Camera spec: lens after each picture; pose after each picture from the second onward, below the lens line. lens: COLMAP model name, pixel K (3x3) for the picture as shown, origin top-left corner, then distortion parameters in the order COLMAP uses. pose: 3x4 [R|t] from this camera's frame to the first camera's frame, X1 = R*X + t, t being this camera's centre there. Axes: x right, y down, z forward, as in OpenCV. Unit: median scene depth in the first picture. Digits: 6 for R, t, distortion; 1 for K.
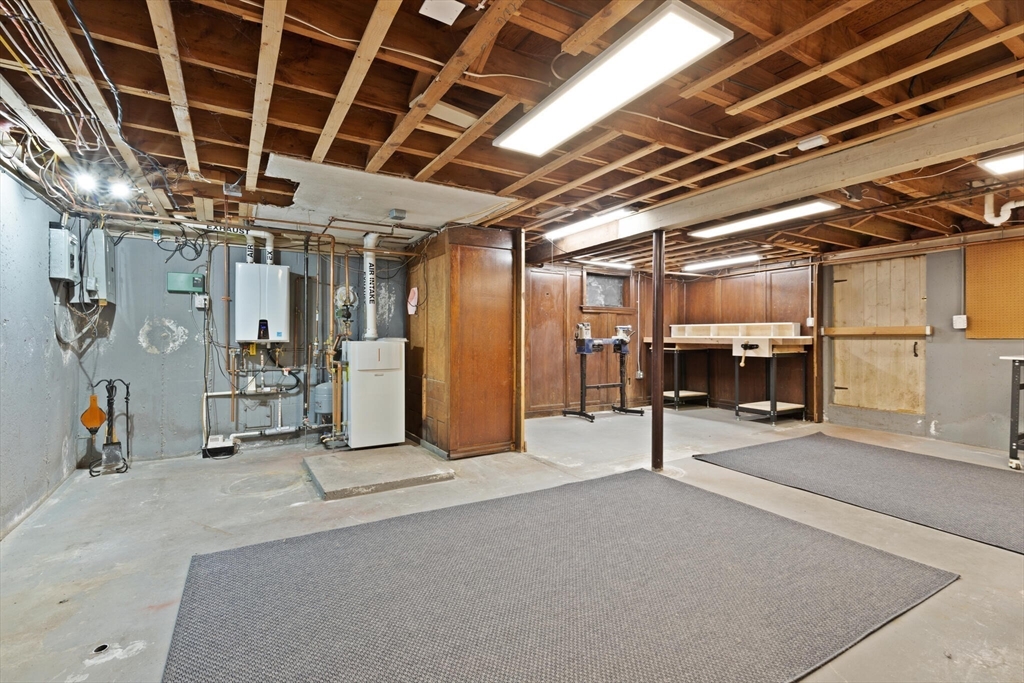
lens RADIAL K [[463.1, 0, 517.0], [0, 463.1, 341.7], [0, 0, 1]] dist [0.003966, 0.000098]
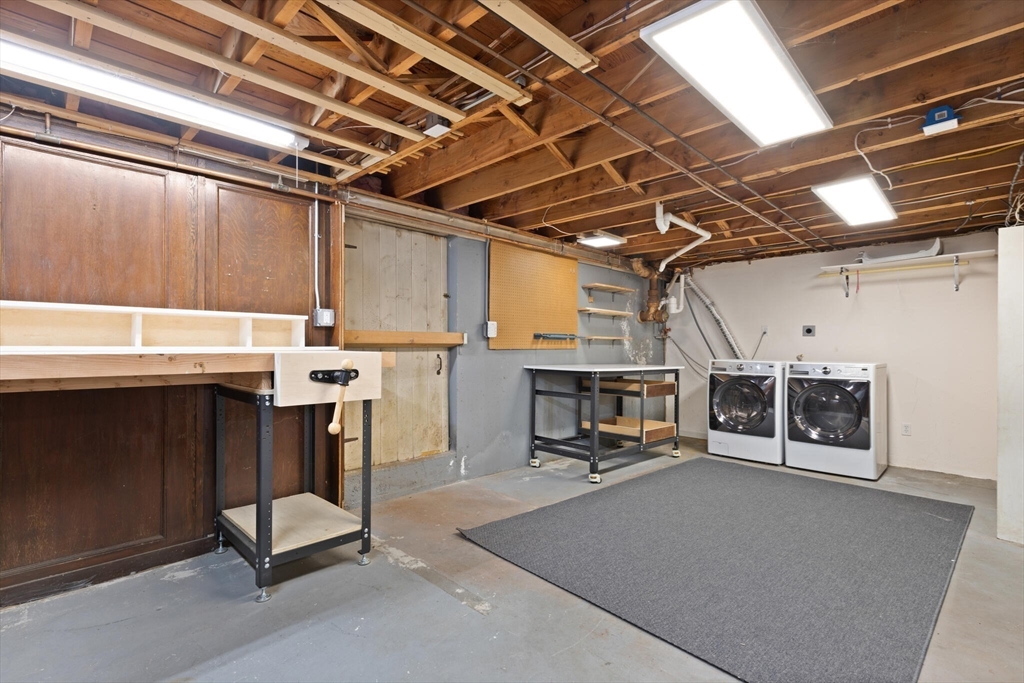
lens RADIAL K [[463.1, 0, 517.0], [0, 463.1, 341.7], [0, 0, 1]] dist [0.003966, 0.000098]
pose [[-0.238684, 0.003284, 0.971092, 0.124710], [0.003599, 0.999990, -0.002497, -0.016590], [-0.971091, 0.002899, -0.238693, 1.030488]]
